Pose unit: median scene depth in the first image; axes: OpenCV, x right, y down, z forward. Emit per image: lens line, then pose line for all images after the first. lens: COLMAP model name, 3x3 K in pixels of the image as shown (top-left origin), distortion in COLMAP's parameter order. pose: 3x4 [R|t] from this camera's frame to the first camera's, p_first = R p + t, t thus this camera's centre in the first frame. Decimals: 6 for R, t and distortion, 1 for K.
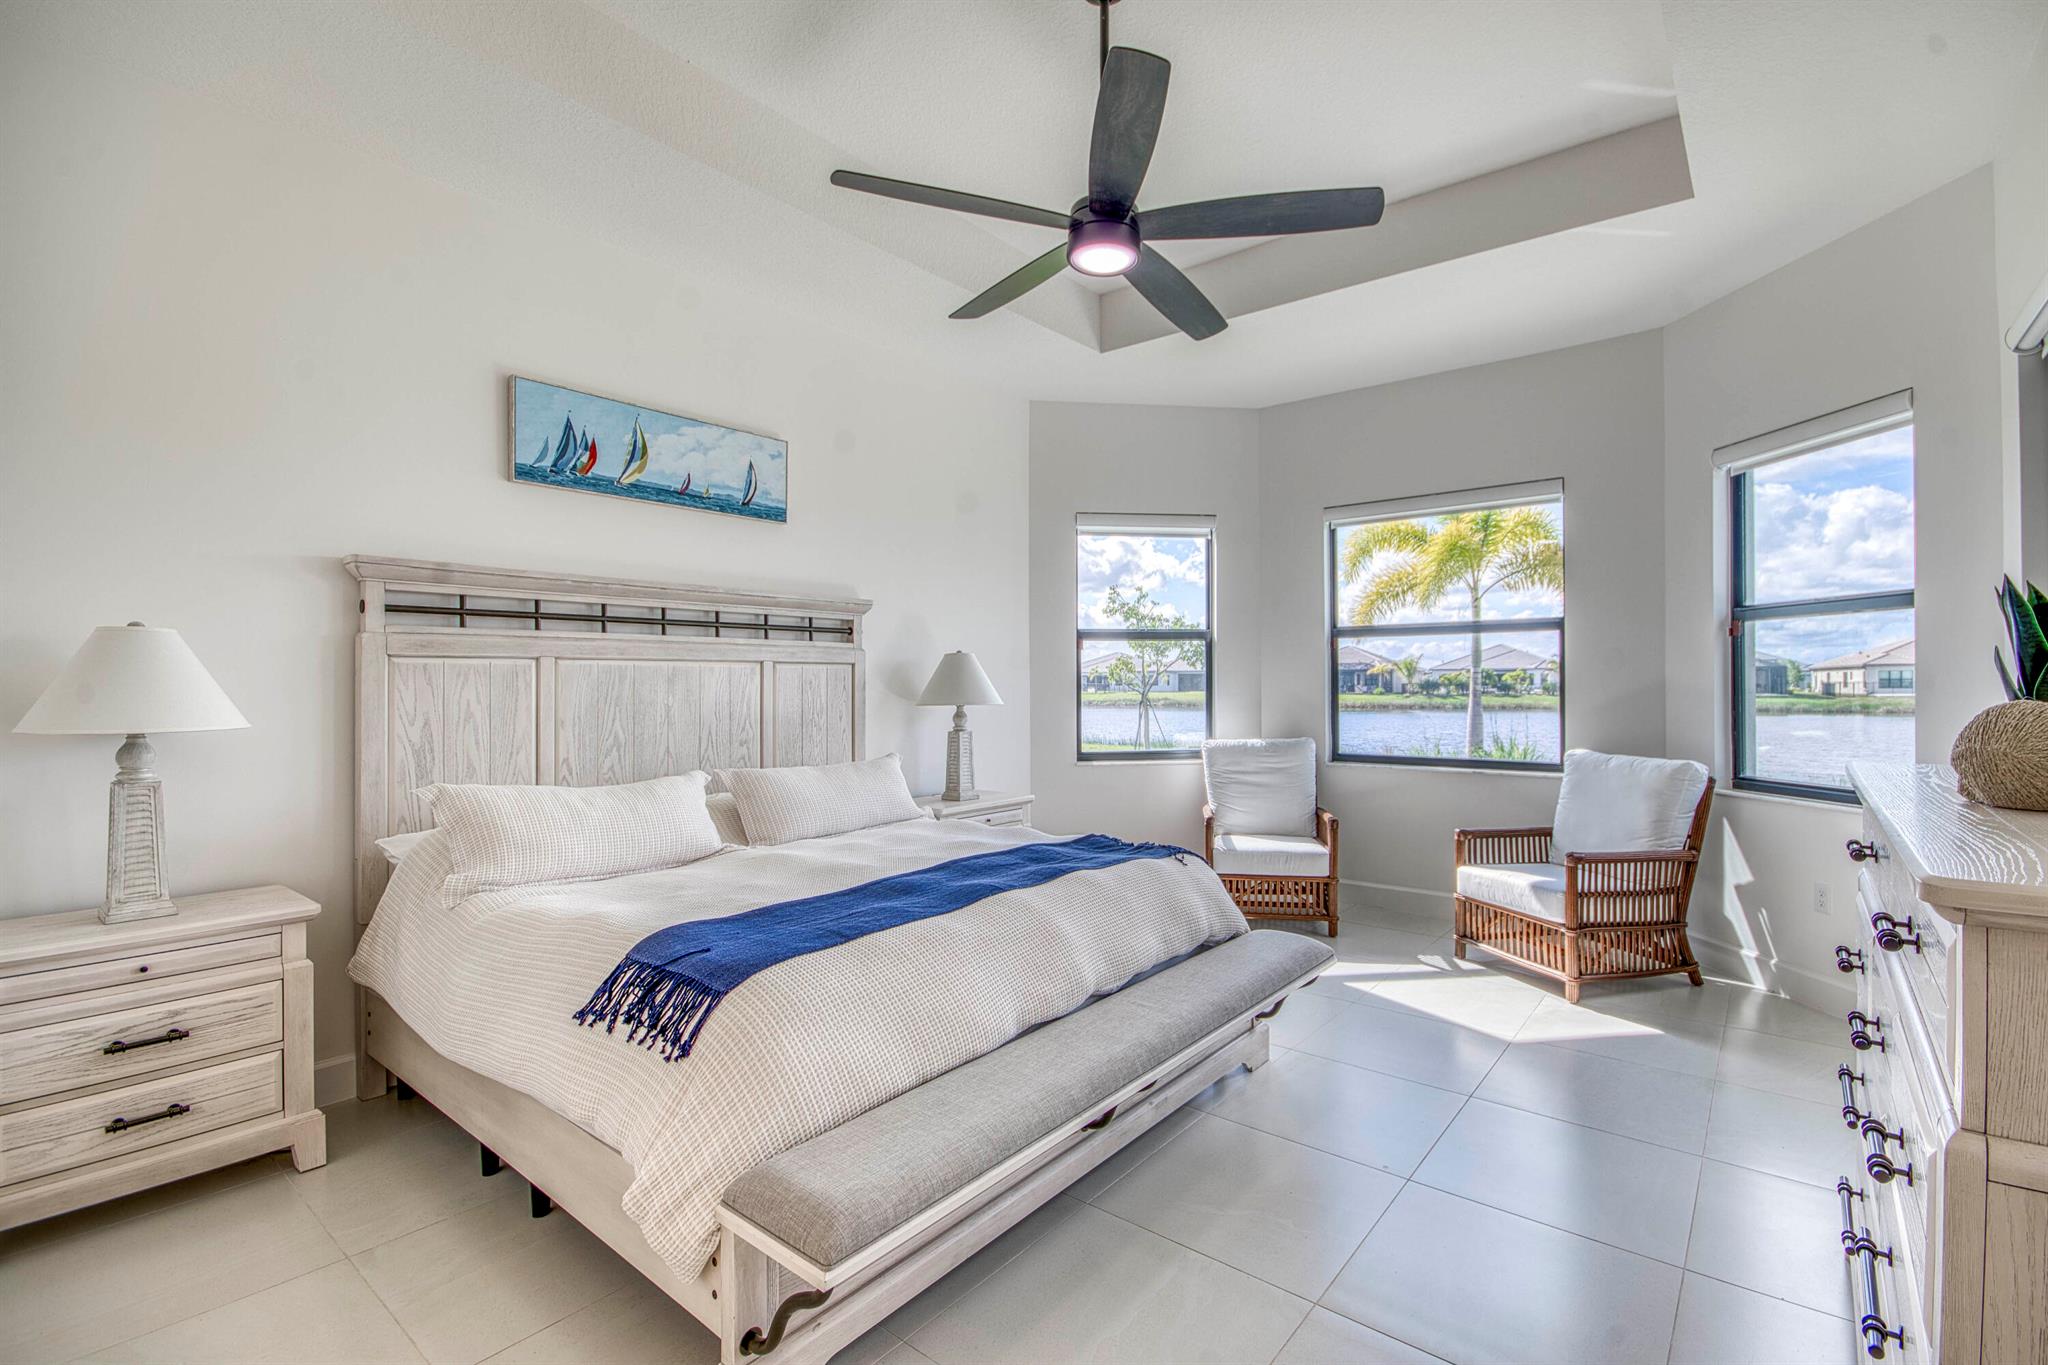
lens RADIAL K [[911.0, 0, 1073.2], [0, 911.0, 676.2], [0, 0, 1]] dist [0.001269, -0.001116]
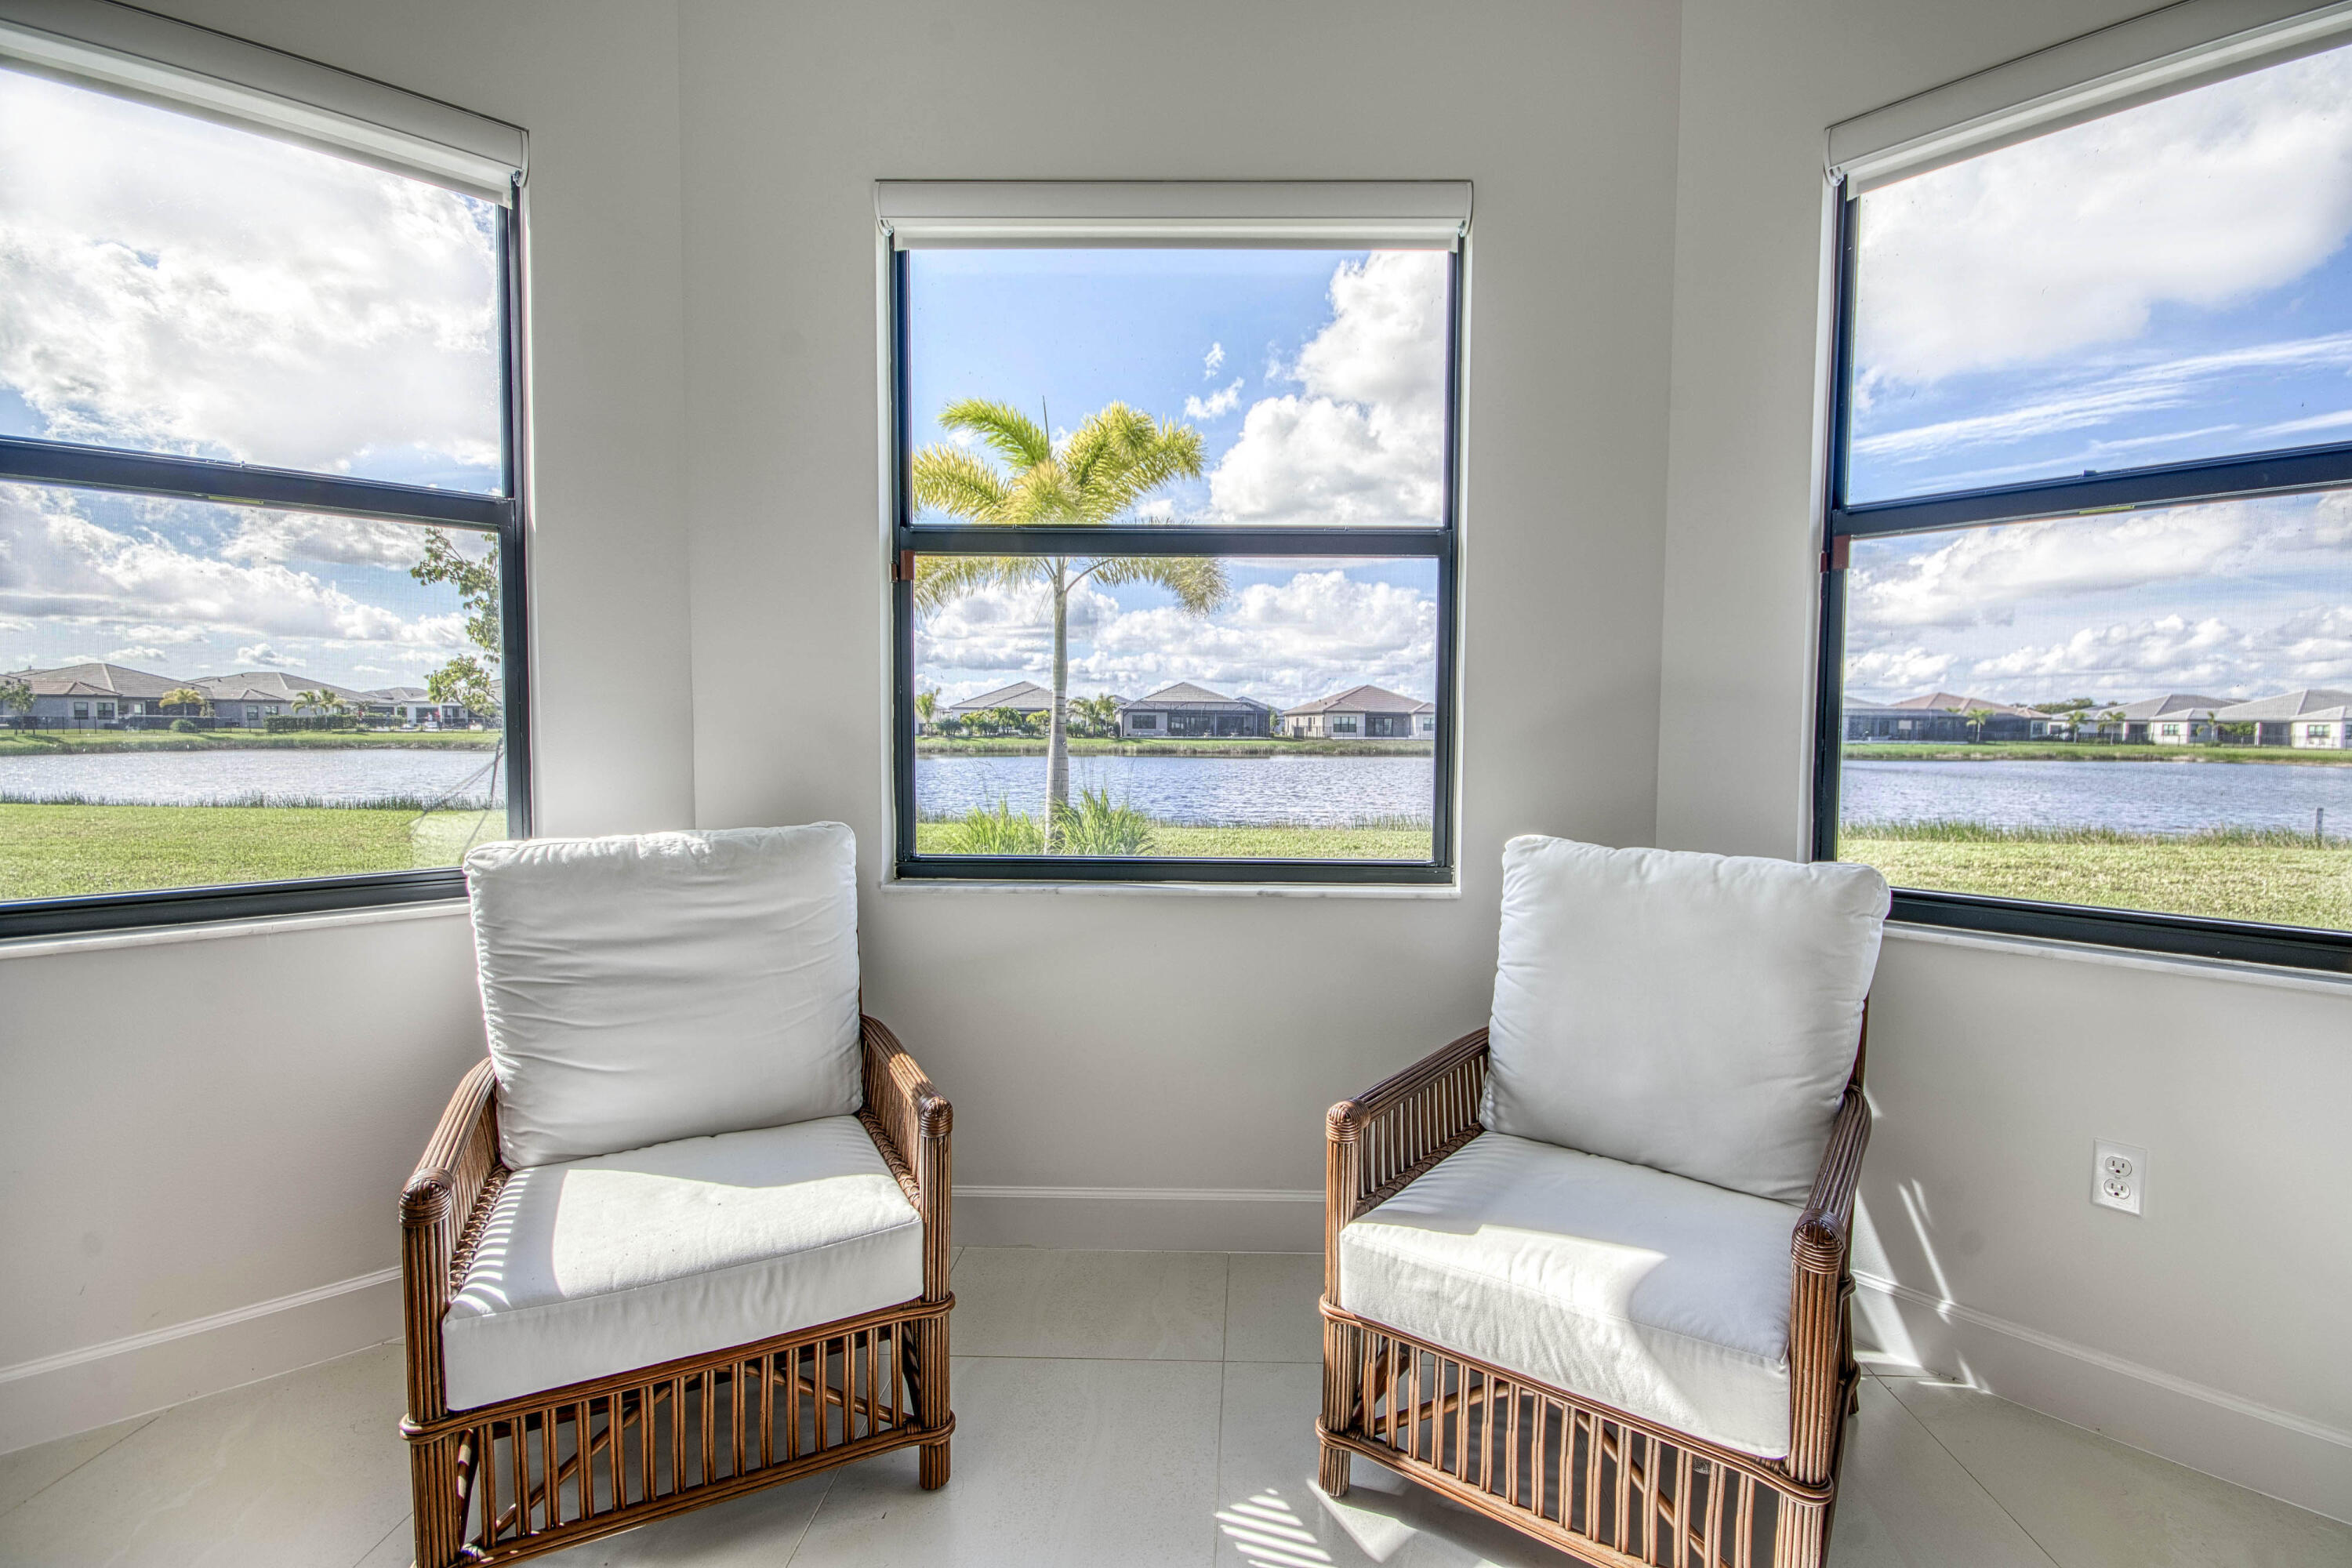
lens RADIAL K [[1046.3, 0, 1232.4], [0, 1046.3, 776.7], [0, 0, 1]] dist [0.001269, -0.001116]
pose [[0.801612, -0.018794, 0.597550, 0.191141], [-0.016171, 0.998458, 0.053096, 0.035582], [-0.597626, -0.052225, 0.800072, 0.800311]]
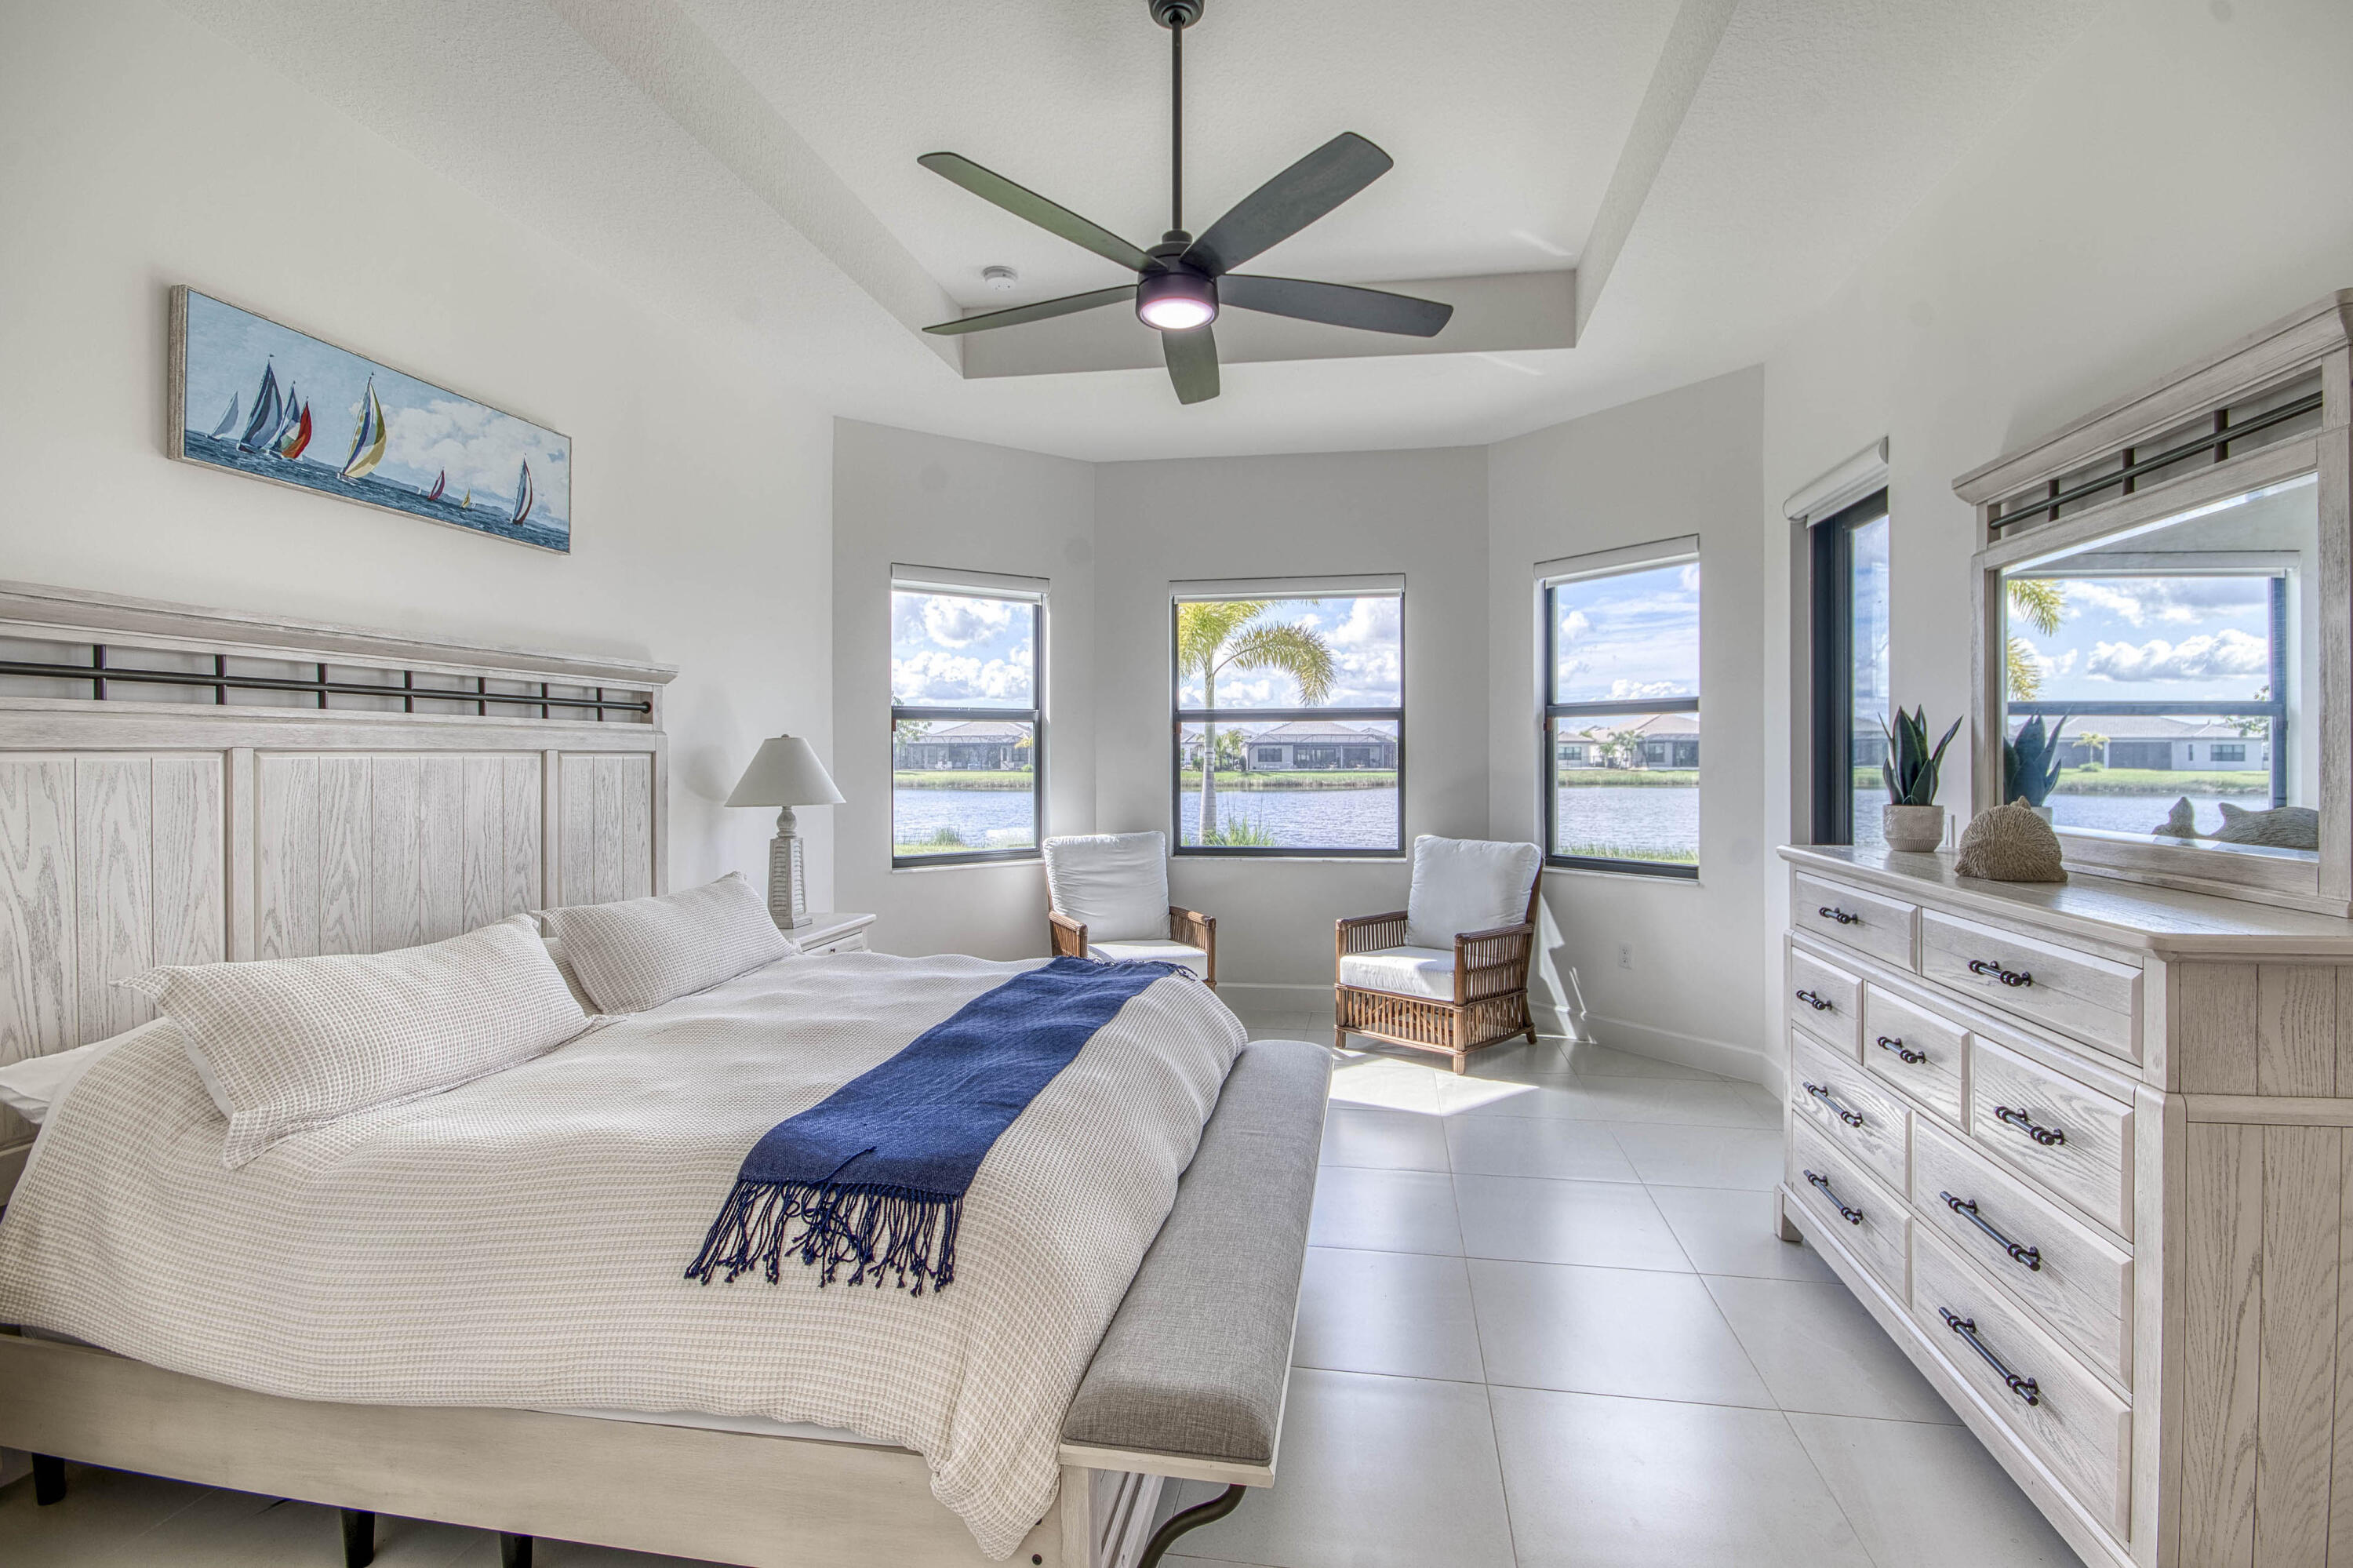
lens RADIAL K [[1071.8, 0, 1203.2], [0, 1071.8, 761.3], [0, 0, 1]] dist [0.000588, -0.000529]
pose [[0.880110, -0.001738, 0.474766, -0.291791], [-0.003121, 0.999951, 0.009445, -0.017710], [-0.474759, -0.009794, 0.880061, 0.038642]]
